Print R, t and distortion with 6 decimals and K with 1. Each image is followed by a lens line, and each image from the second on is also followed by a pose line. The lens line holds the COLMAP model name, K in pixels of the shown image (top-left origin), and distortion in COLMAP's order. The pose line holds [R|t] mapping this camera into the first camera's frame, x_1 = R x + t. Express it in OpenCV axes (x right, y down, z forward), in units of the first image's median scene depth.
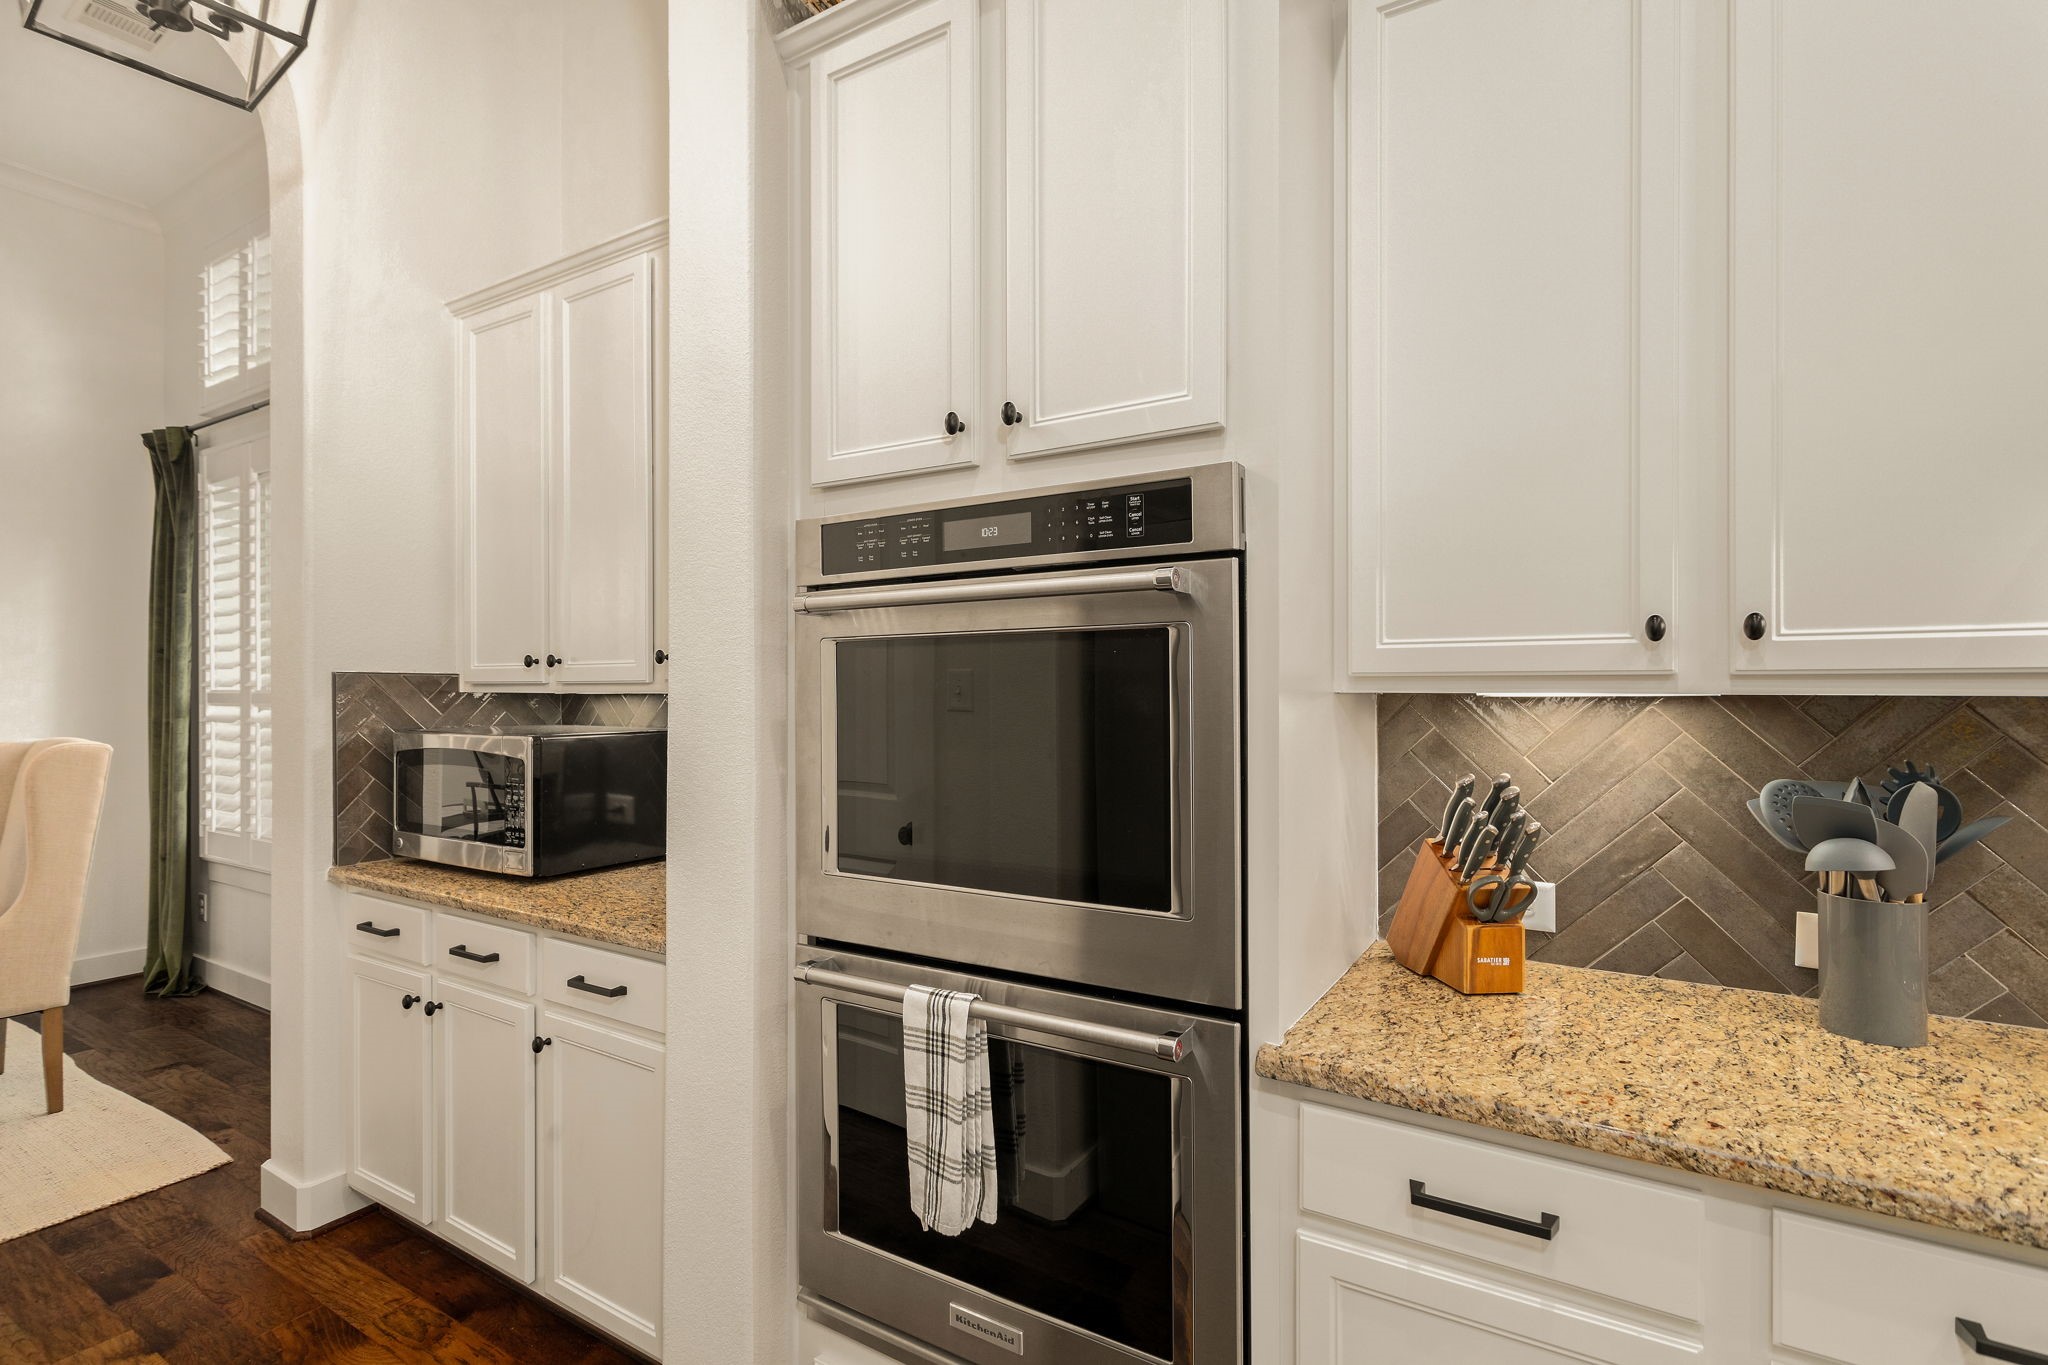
lens RADIAL K [[973.0, 0, 1014.8], [0, 973.0, 688.1], [0, 0, 1]] dist [-0.000040, 0.000521]
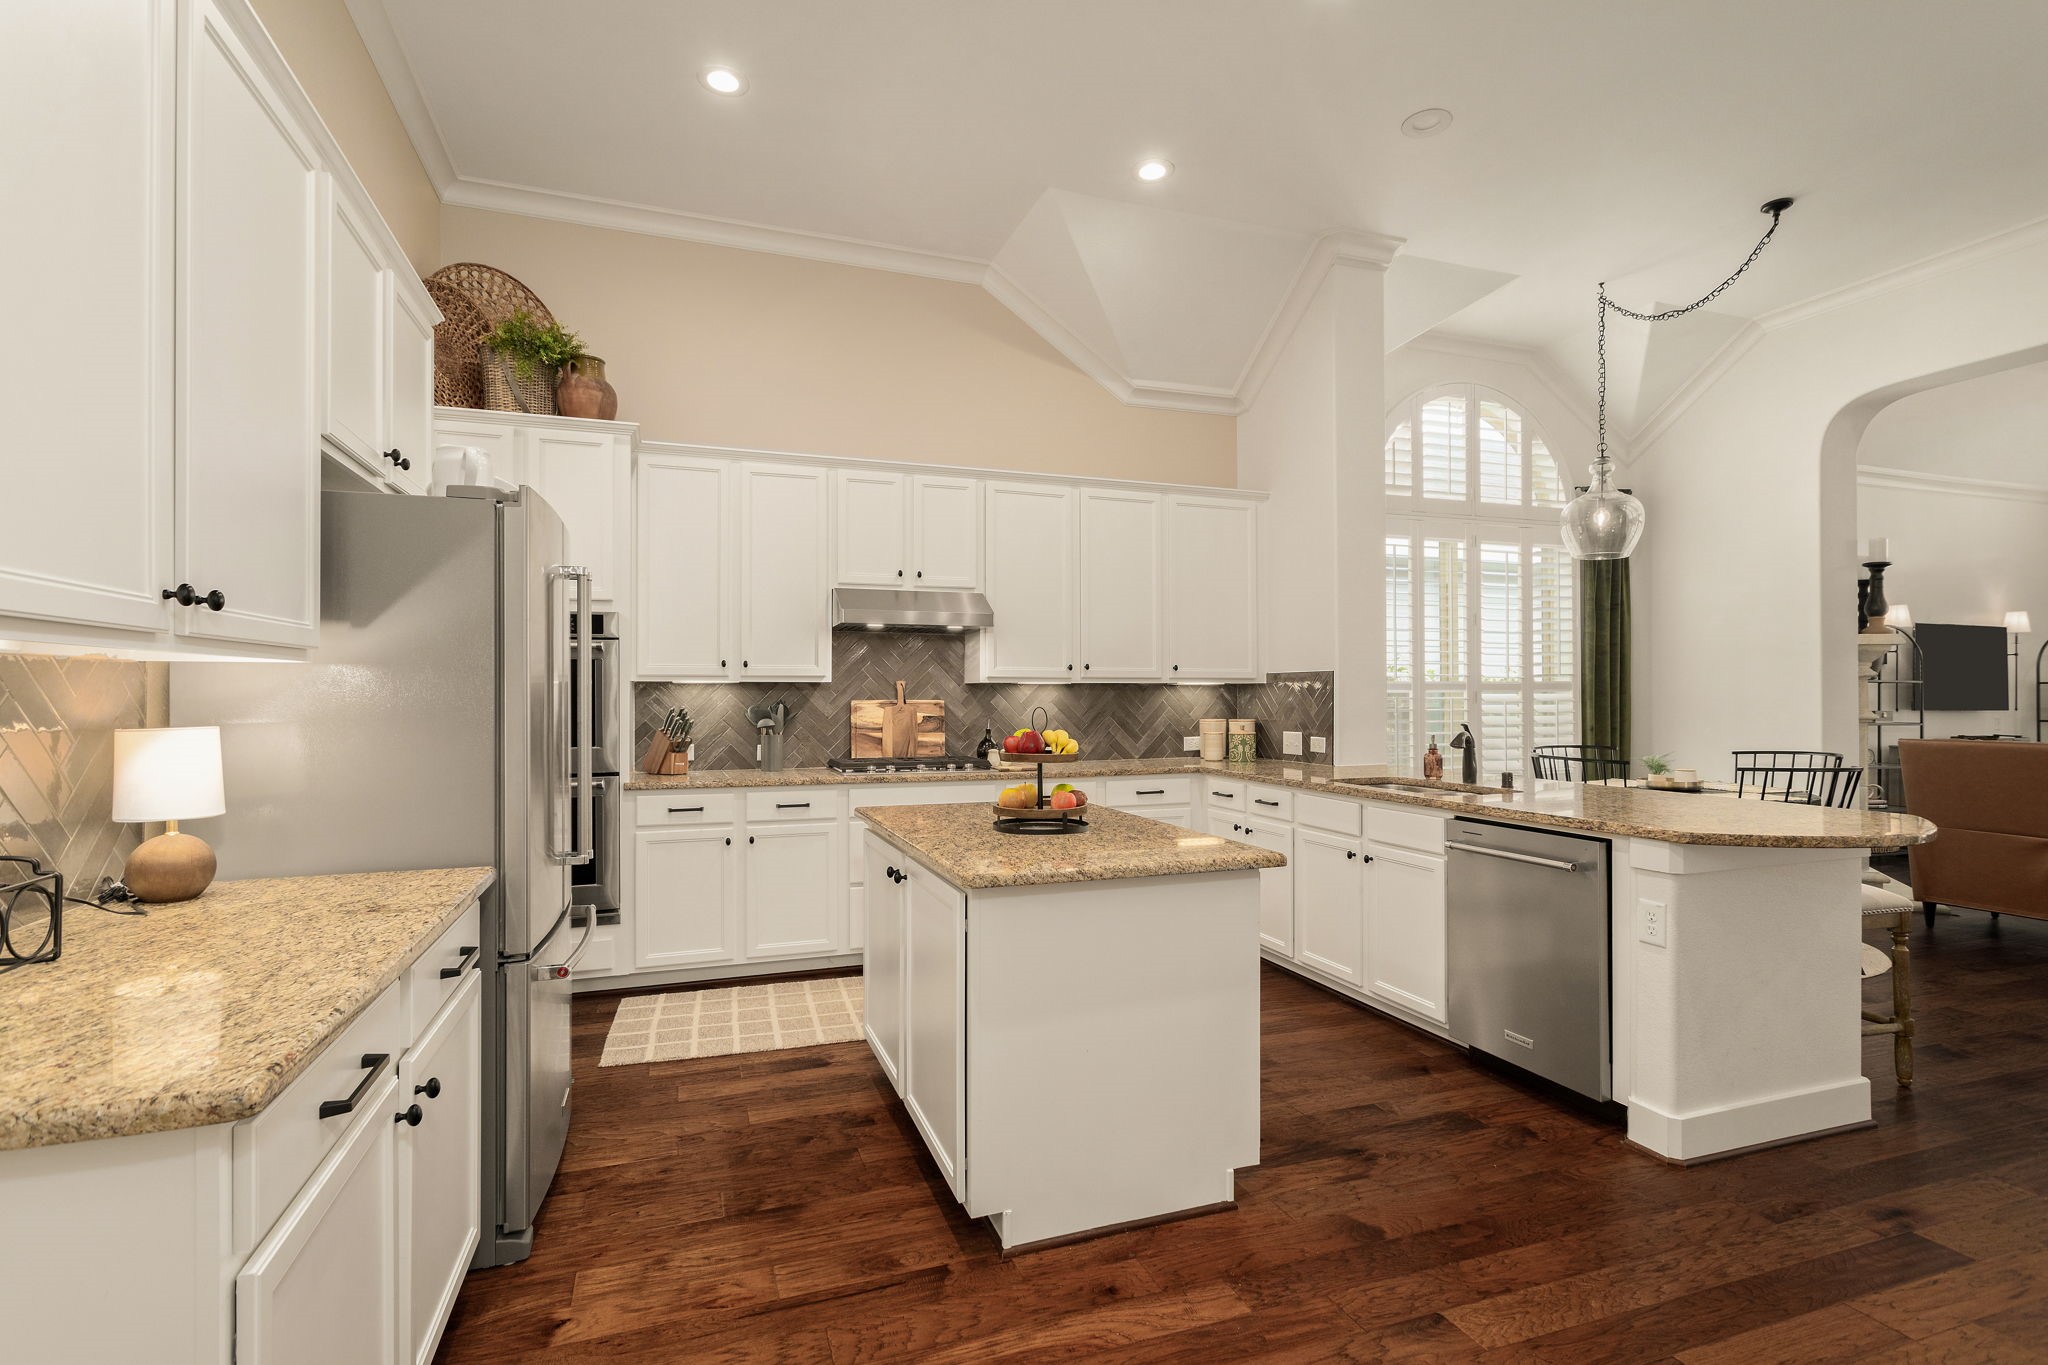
lens RADIAL K [[973.0, 0, 1014.8], [0, 973.0, 688.1], [0, 0, 1]] dist [-0.000040, 0.000521]
pose [[0.626652, 0.009791, 0.779238, -1.355808], [0.006128, 0.999828, -0.017491, 0.091420], [-0.779275, 0.015736, 0.626484, -1.932999]]
